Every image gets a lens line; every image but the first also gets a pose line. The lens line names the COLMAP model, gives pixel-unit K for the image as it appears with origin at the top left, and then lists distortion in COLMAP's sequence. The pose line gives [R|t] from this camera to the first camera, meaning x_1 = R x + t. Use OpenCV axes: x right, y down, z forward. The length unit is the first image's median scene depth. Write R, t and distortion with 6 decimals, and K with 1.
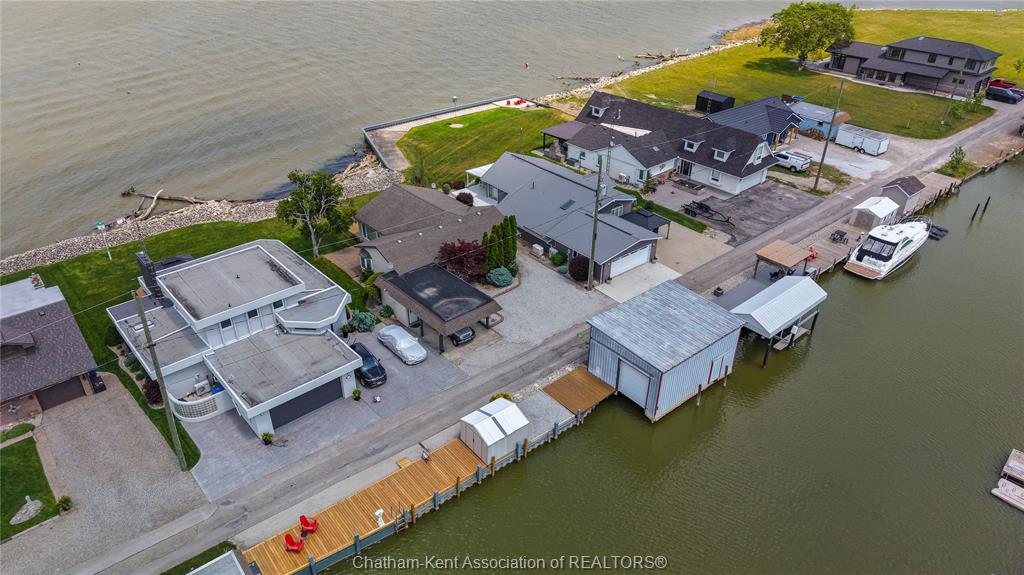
lens RADIAL K [[686.0, 0, 512.0], [0, 686.0, 287.5], [0, 0, 1]] dist [0.035166, -0.033344]
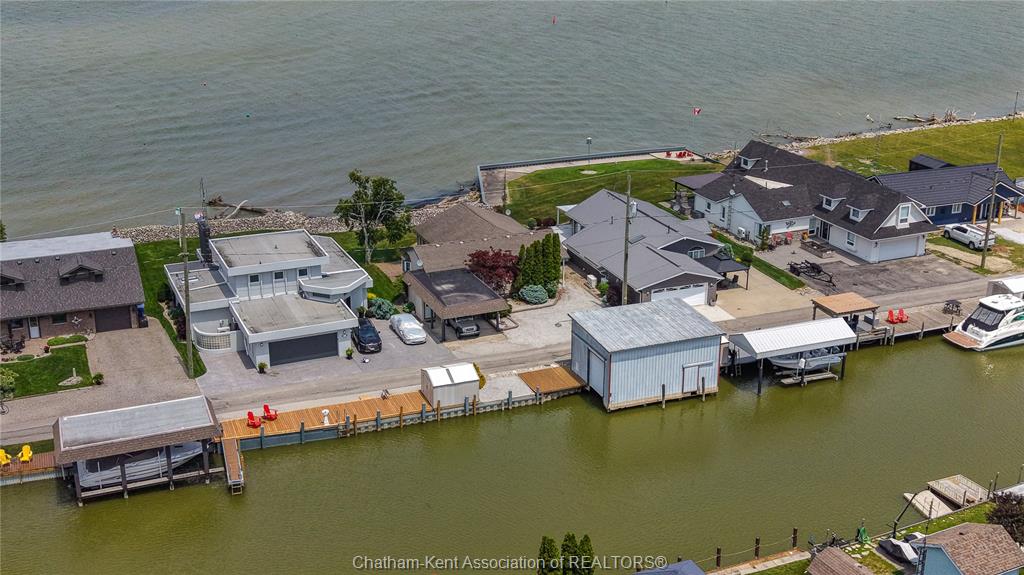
lens RADIAL K [[1225.4, 0, 541.0], [0, 1225.4, 271.0], [0, 0, 1]] dist [0.194872, -0.575699]
pose [[0.956373, 0.096659, -0.275694, 0.439845], [-0.153067, 0.969572, -0.191053, 0.265707], [0.248838, 0.224917, 0.942068, -0.588106]]
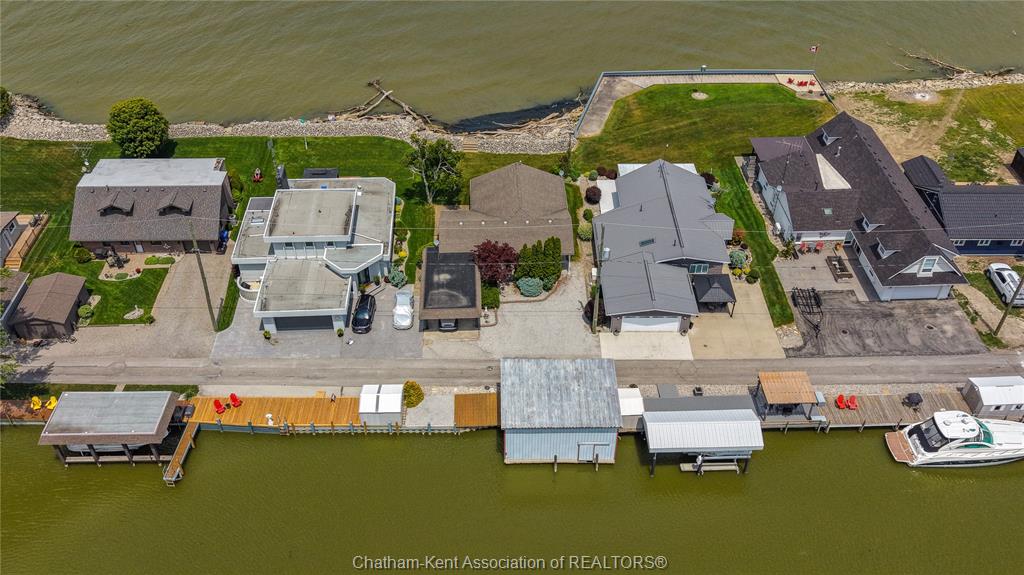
lens RADIAL K [[891.0, 0, 512.0], [0, 891.0, 287.5], [0, 0, 1]] dist [0.067274, -0.113305]
pose [[0.778487, 0.402504, -0.481610, 0.607989], [-0.323274, 0.914833, 0.242020, -0.328664], [0.538007, -0.032717, 0.842305, -0.186274]]
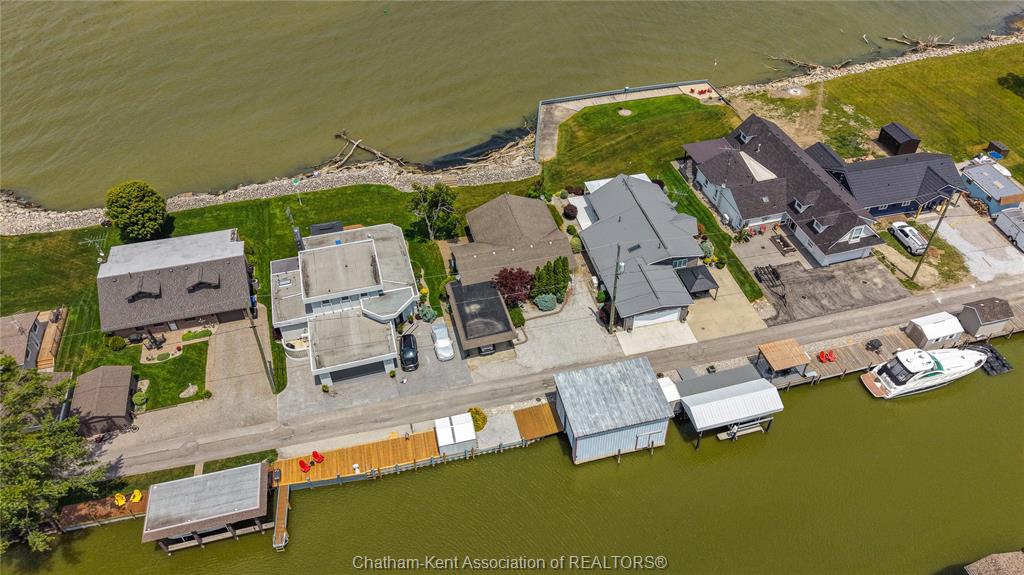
lens RADIAL K [[735.6, 0, 547.7], [0, 735.6, 290.8], [0, 0, 1]] dist [0.055076, -0.072474]
pose [[0.909246, 0.280689, -0.307386, 0.372242], [-0.216242, 0.949492, 0.227384, -0.323420], [0.355685, -0.140278, 0.924019, -0.215480]]
